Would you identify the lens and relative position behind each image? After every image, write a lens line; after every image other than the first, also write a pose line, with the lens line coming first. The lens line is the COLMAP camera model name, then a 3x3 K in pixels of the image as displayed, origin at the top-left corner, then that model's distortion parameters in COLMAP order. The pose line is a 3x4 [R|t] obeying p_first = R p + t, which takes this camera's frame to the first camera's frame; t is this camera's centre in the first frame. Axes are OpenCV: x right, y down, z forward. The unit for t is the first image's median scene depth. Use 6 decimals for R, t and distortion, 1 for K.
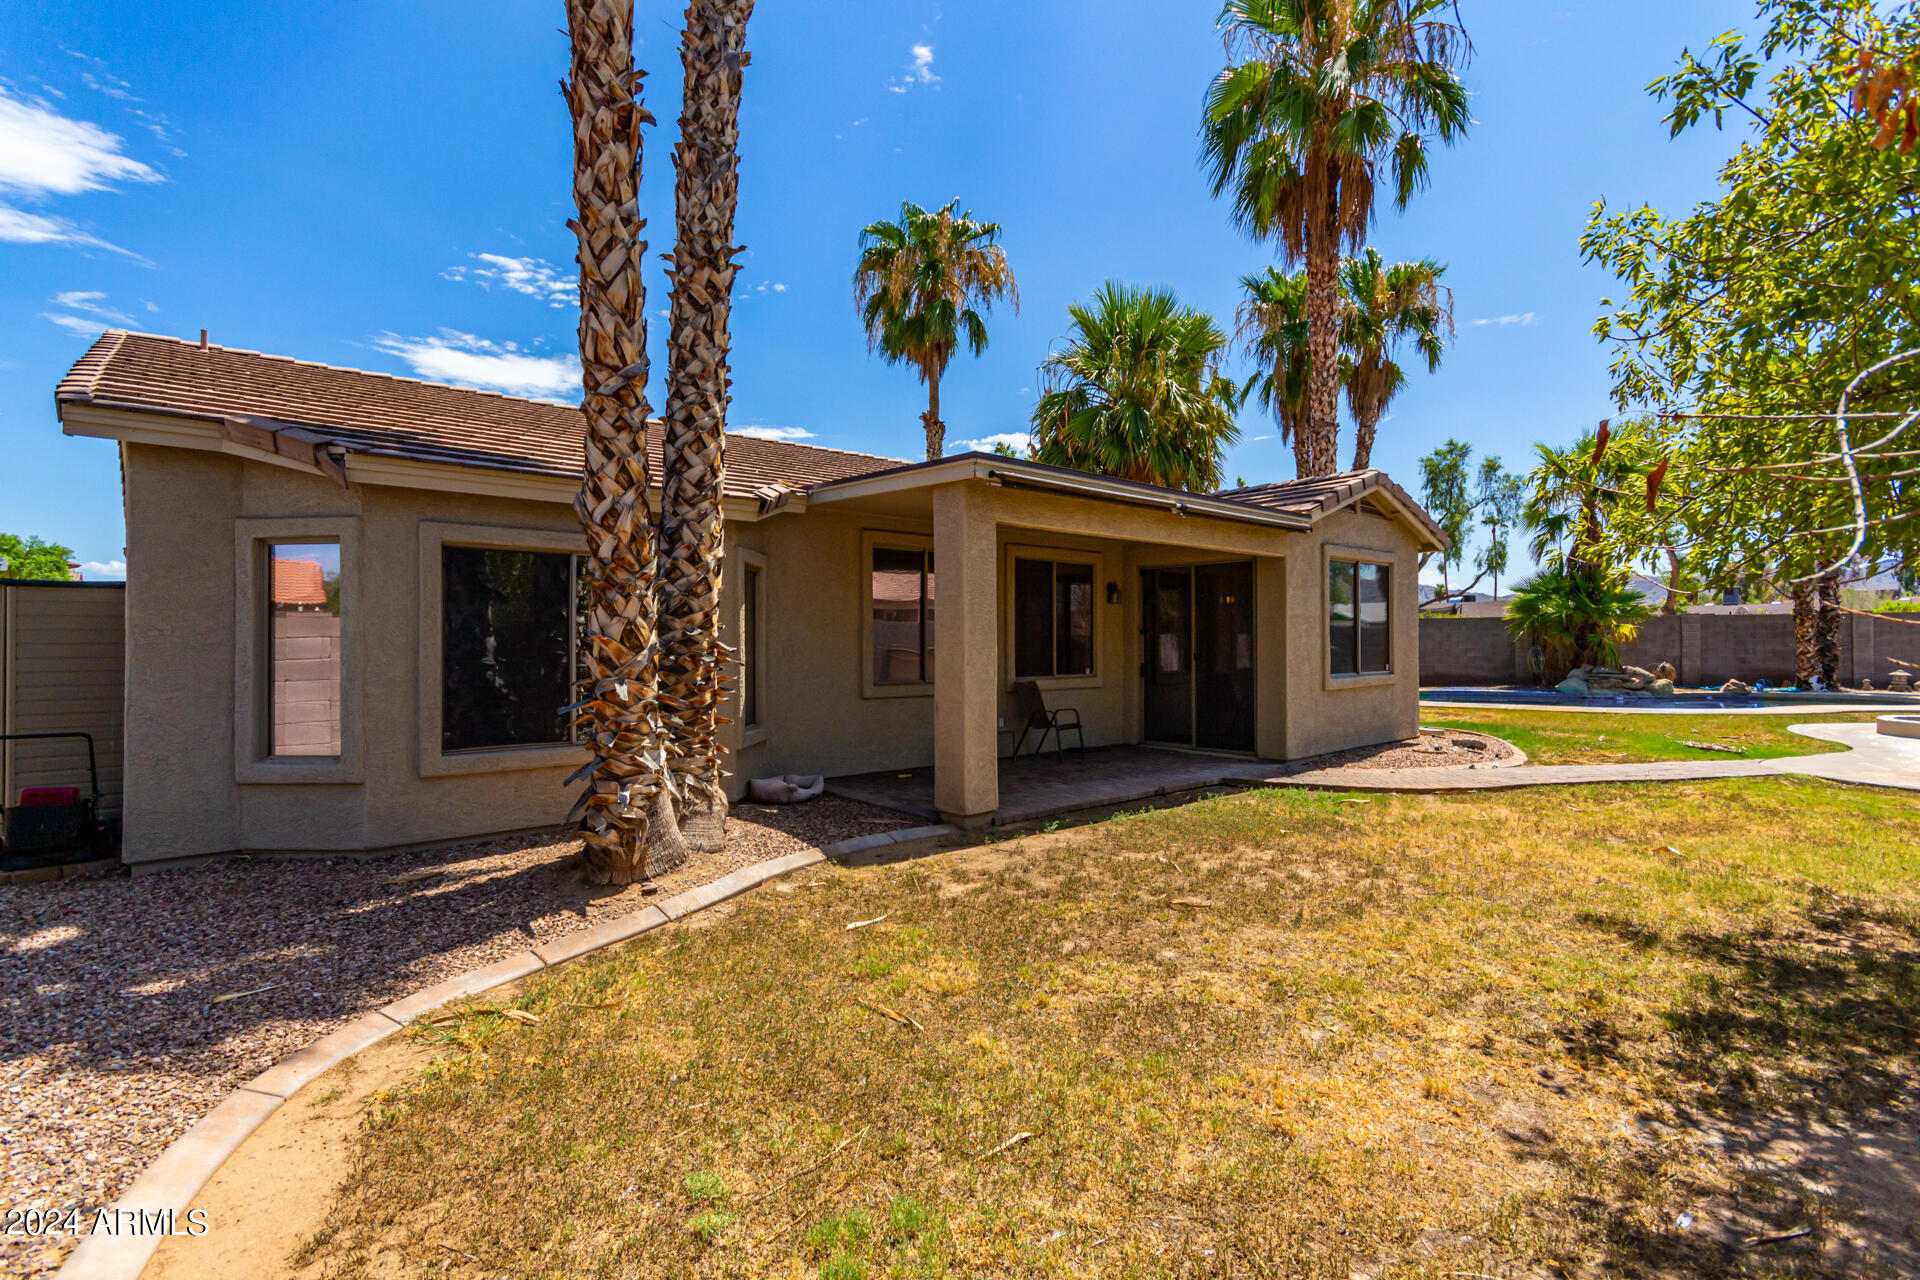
lens RADIAL K [[910.9, 0, 946.0], [0, 910.9, 642.7], [0, 0, 1]] dist [0.005144, 0.001019]
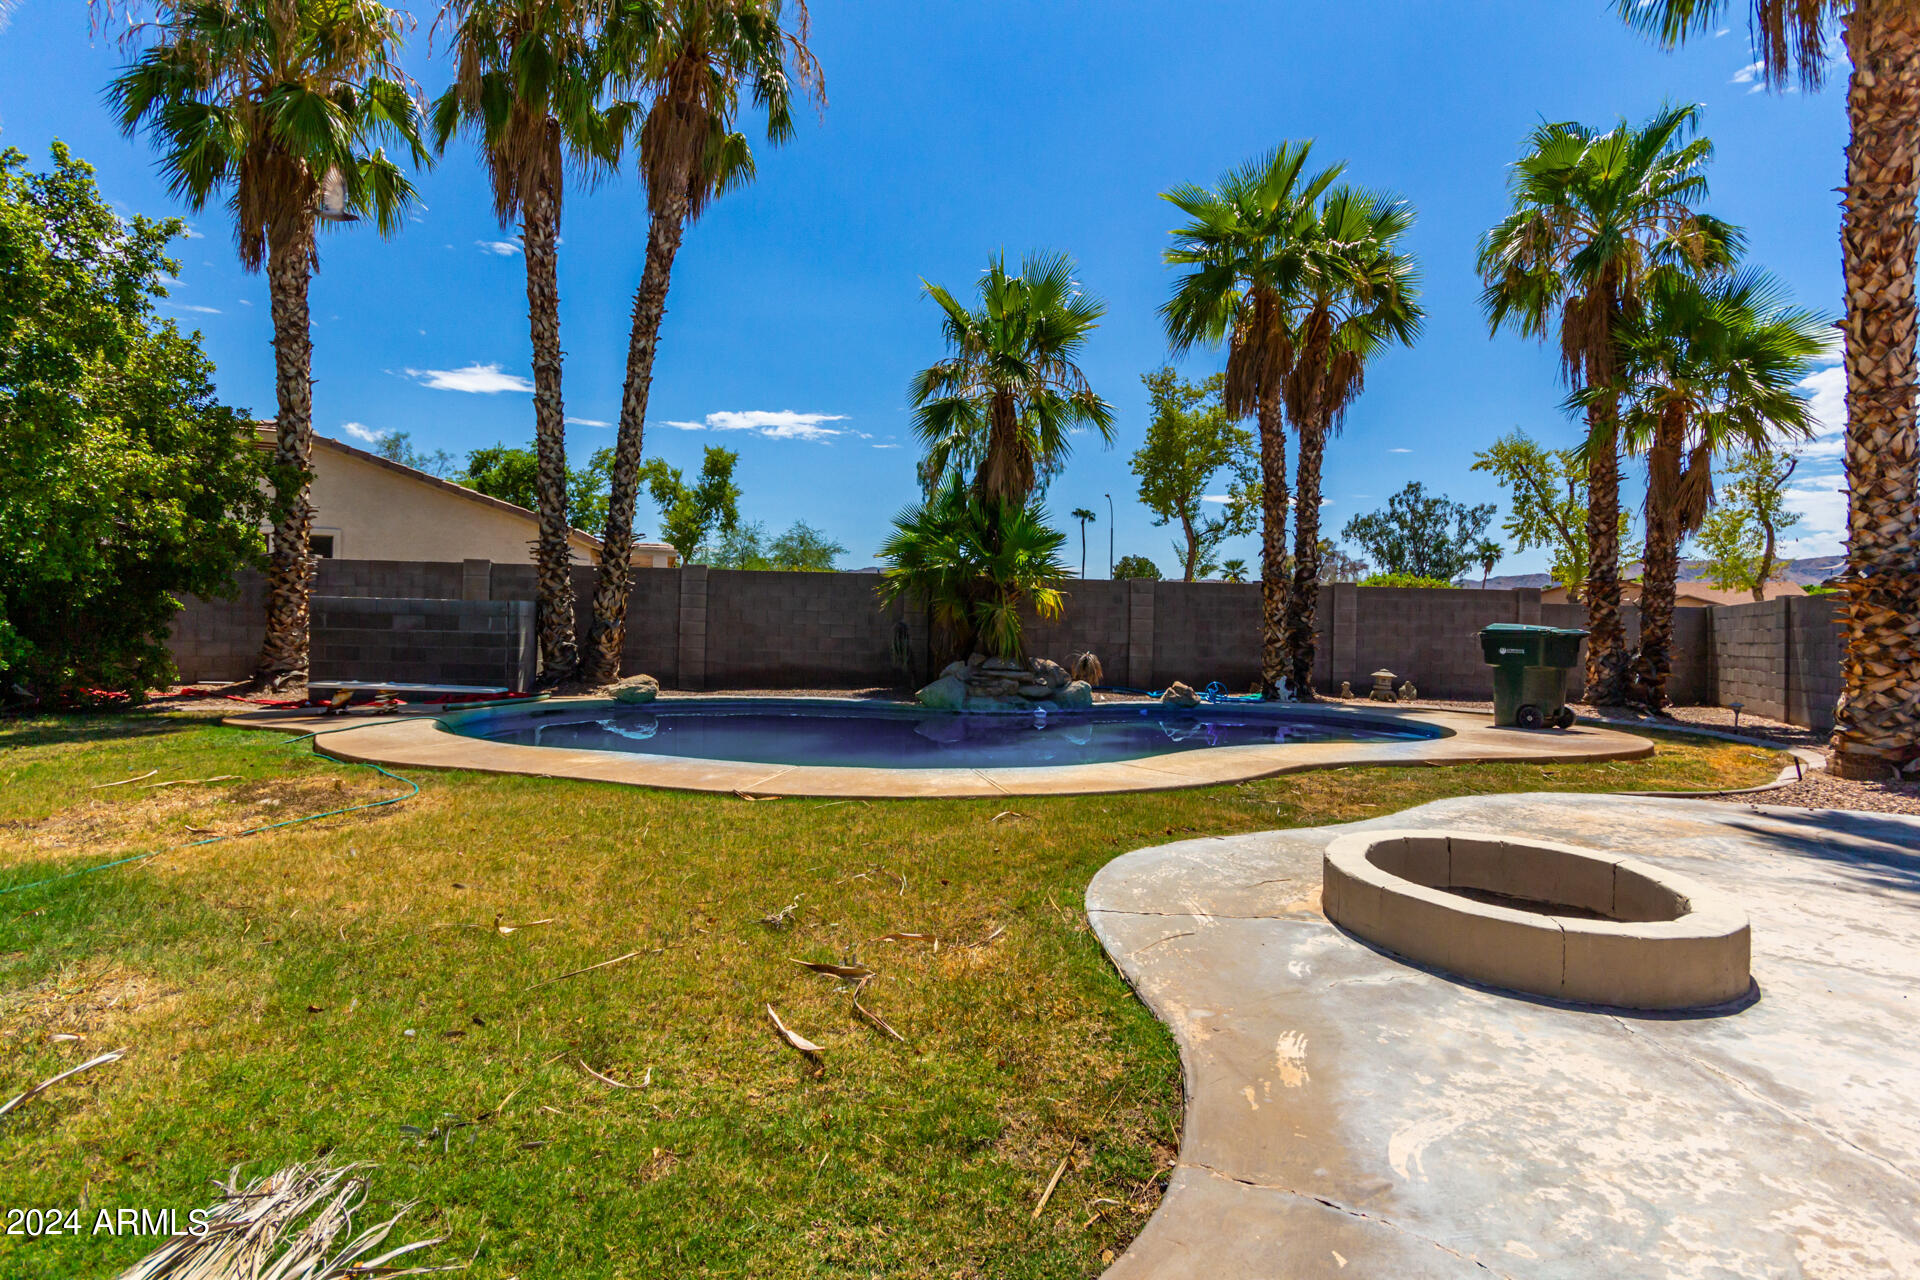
lens RADIAL K [[910.9, 0, 971.8], [0, 910.9, 638.7], [0, 0, 1]] dist [0.005144, 0.001019]
pose [[0.936235, 0.021789, 0.350699, 0.508122], [-0.027218, 0.999574, 0.010559, 0.008327], [-0.350319, -0.019431, 0.936429, 0.467535]]
